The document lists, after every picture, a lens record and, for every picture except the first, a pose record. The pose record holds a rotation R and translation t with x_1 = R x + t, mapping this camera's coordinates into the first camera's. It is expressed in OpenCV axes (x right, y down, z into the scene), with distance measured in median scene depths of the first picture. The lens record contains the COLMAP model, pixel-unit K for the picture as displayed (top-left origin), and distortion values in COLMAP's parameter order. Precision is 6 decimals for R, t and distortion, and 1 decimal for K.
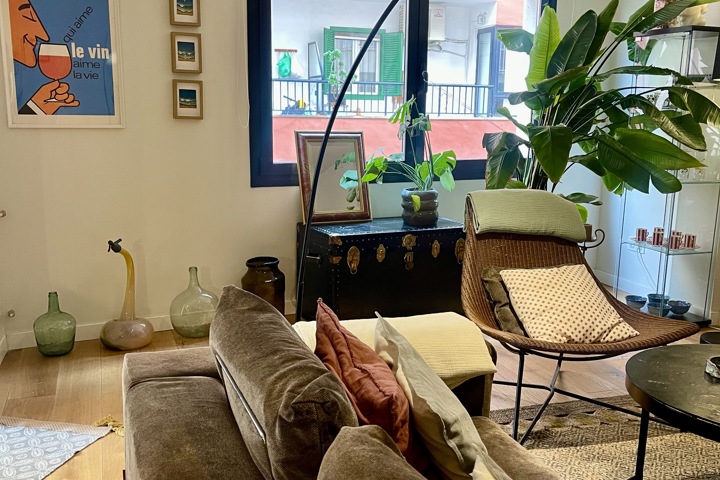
lens RADIAL K [[719.2, 0, 360.2], [0, 719.2, 258.7], [0, 0, 1]] dist [0.018356, 0.011067]
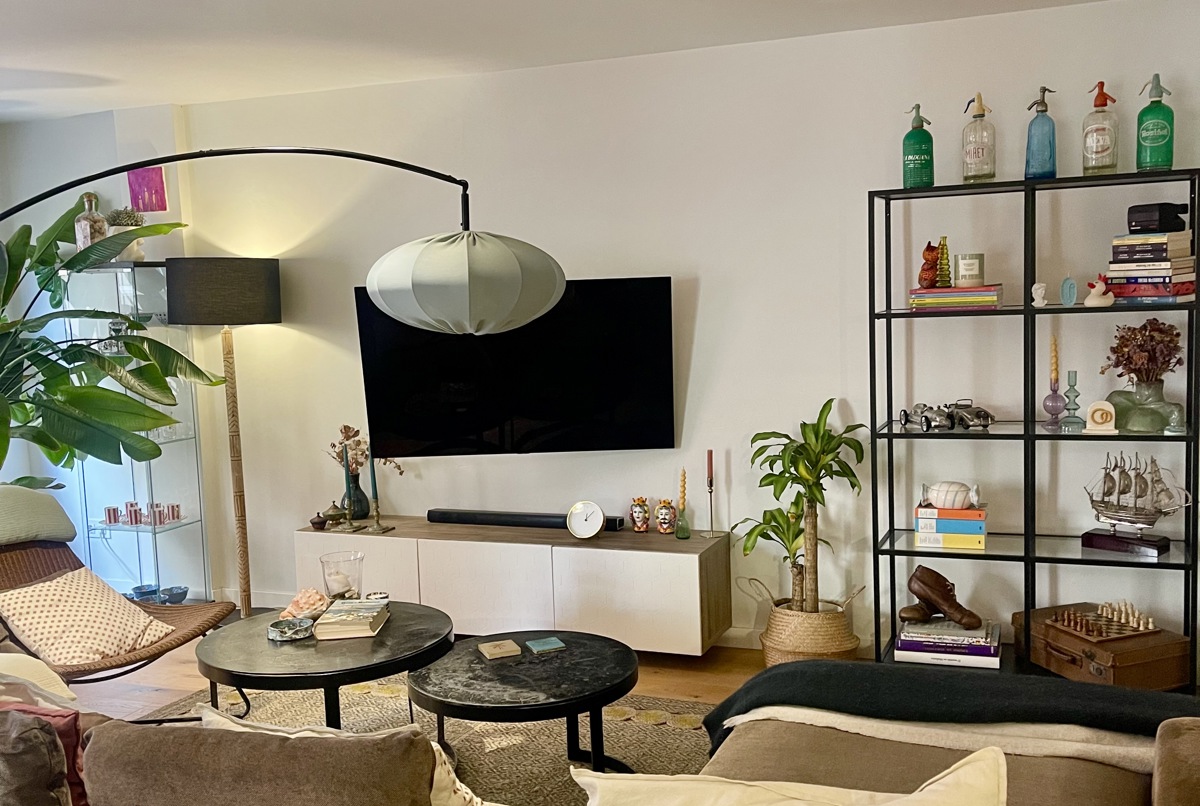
lens RADIAL K [[1219.9, 0, 600.0], [0, 1219.9, 403.0], [0, 0, 1]] dist [0.072175, 0.004123]
pose [[0.654168, -0.118136, 0.747066, -0.296088], [0.195621, 0.980545, -0.016238, -0.032695], [-0.730614, 0.156764, 0.664551, -0.347280]]
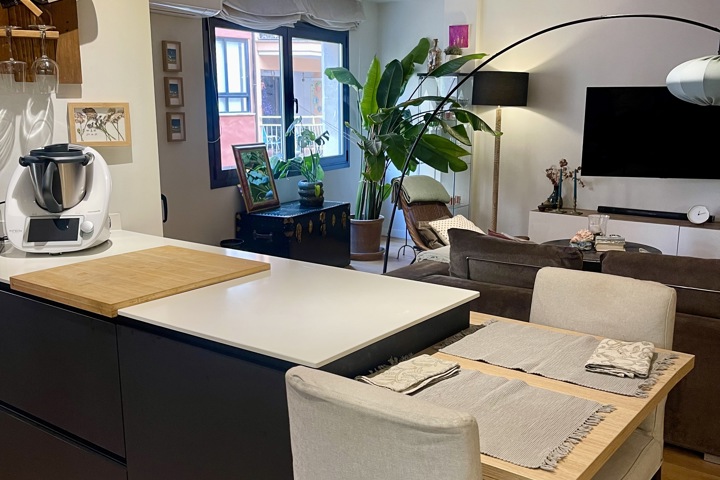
lens RADIAL K [[719.2, 0, 360.2], [0, 719.2, 258.7], [0, 0, 1]] dist [0.018356, 0.011067]
pose [[0.827148, -0.137528, 0.544896, -0.764120], [0.124951, 0.990330, 0.060278, -0.019056], [-0.547917, 0.018227, 0.836334, -0.309942]]
